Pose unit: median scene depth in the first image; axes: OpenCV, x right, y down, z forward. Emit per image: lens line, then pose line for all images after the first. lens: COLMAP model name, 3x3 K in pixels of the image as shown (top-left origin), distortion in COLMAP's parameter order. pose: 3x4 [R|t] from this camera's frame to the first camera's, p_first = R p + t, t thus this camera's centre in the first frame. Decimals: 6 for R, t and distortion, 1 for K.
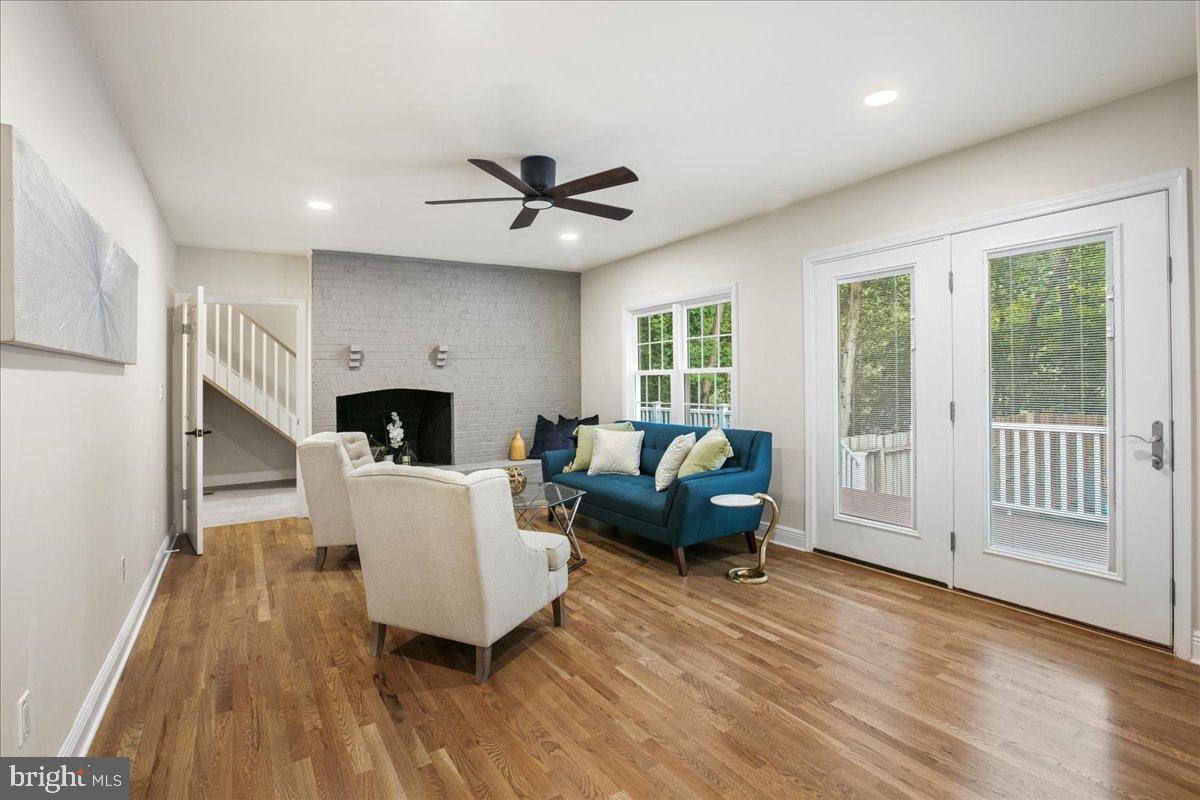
lens RADIAL K [[564.1, 0, 601.4], [0, 564.1, 348.8], [0, 0, 1]] dist [-0.050836, 0.000130]
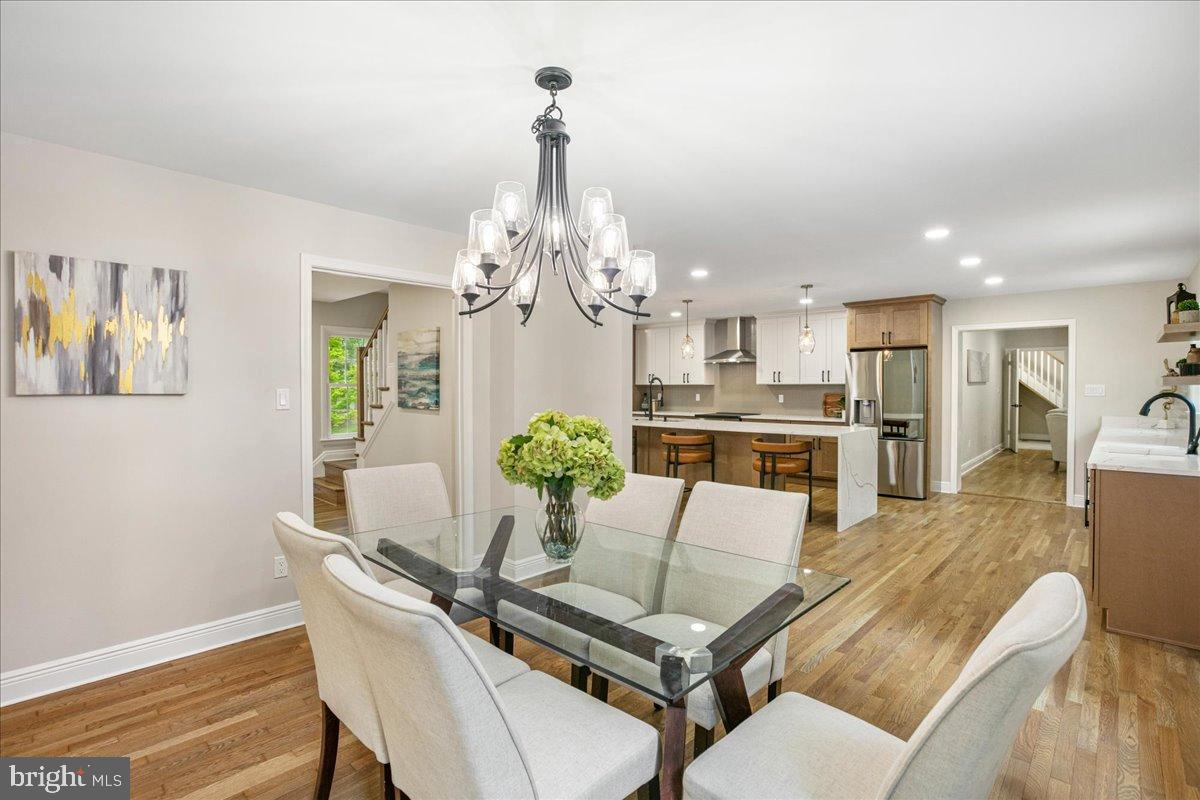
lens RADIAL K [[562.1, 0, 600.0], [0, 562.1, 400.0], [0, 0, 1]] dist [-0.025093, 0.000721]
pose [[0.244786, 0.052318, -0.968165, 1.007945], [0.048356, 0.996642, 0.066083, -0.105968], [0.968371, -0.062993, 0.241434, -1.168381]]
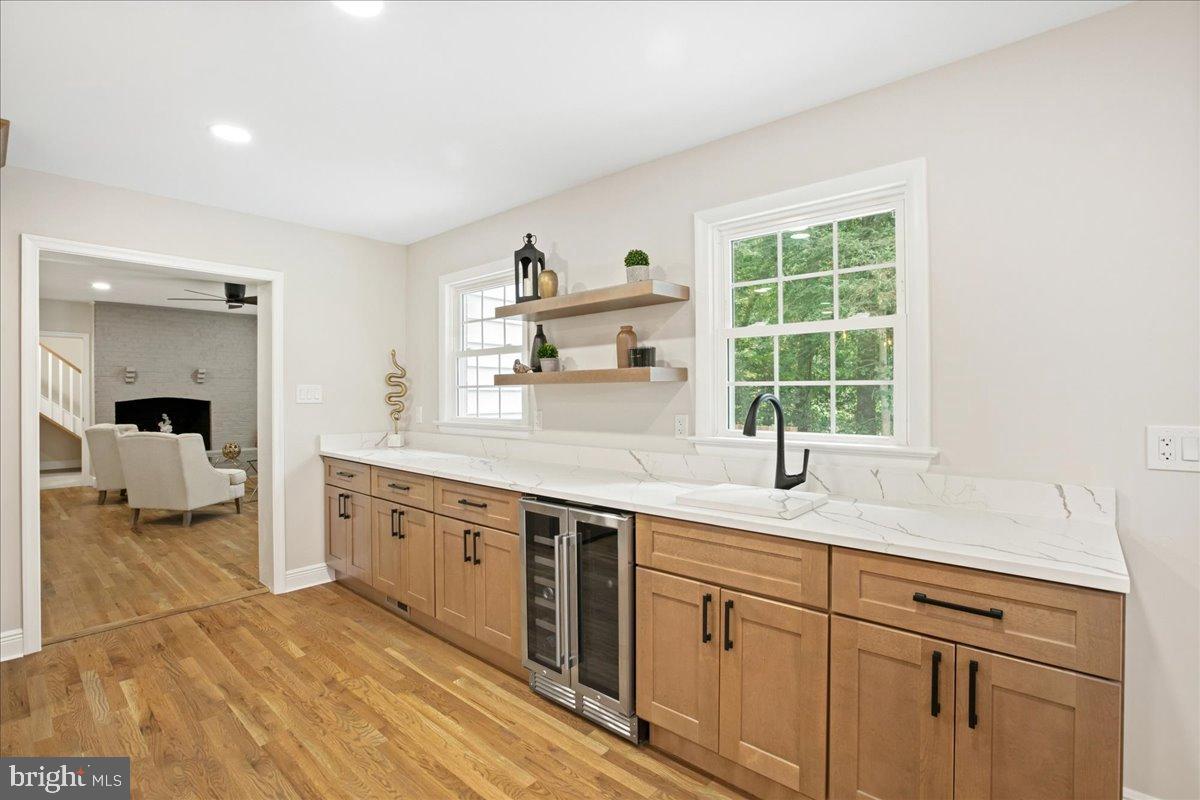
lens RADIAL K [[550.2, 0, 601.6], [0, 550.2, 392.7], [0, 0, 1]] dist [-0.018983, 0.000221]
pose [[0.961063, 0.024159, 0.275270, 0.361408], [-0.038048, 0.998252, 0.045230, -0.051945], [-0.273696, -0.053942, 0.960302, -0.718434]]
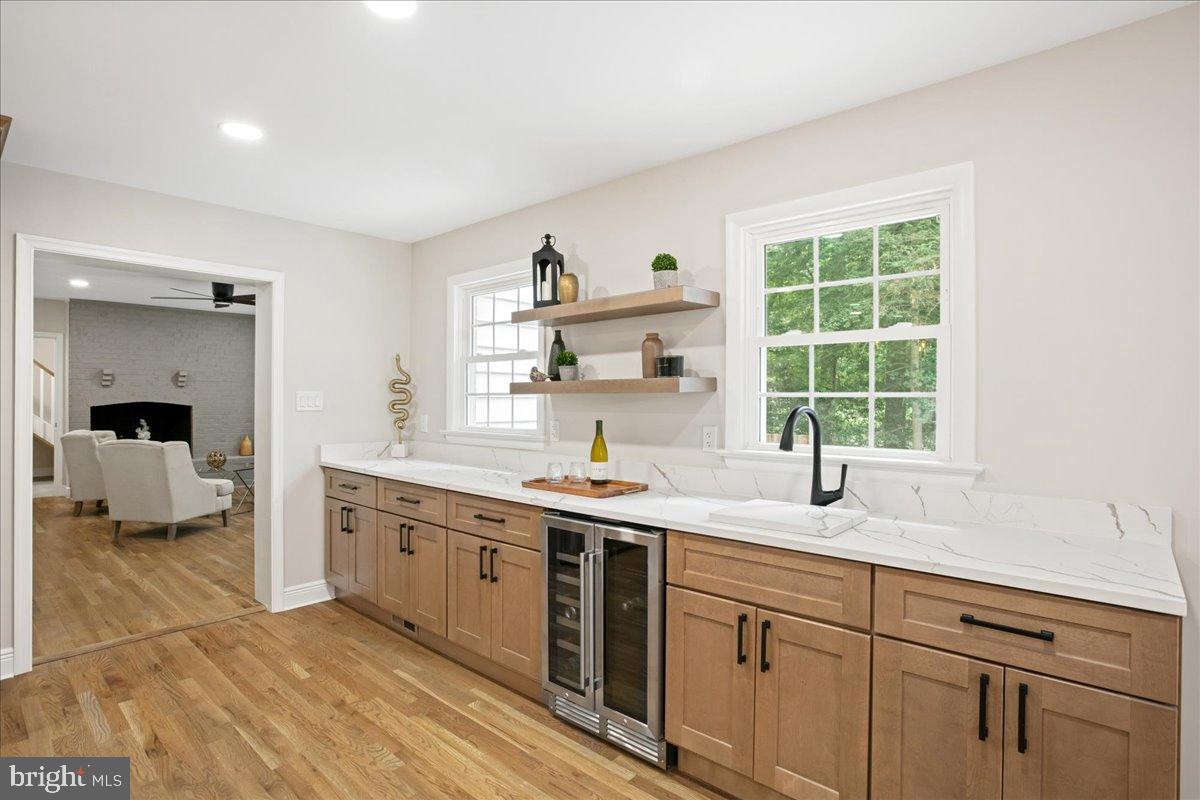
lens RADIAL K [[597.0, 0, 600.0], [0, 597.0, 400.0], [0, 0, 1]] dist [-0.016147, 0.001910]
pose [[0.963069, 0.027354, 0.267861, 0.341315], [-0.042311, 0.997841, 0.050222, -0.056383], [-0.265909, -0.059701, 0.962148, -0.728647]]
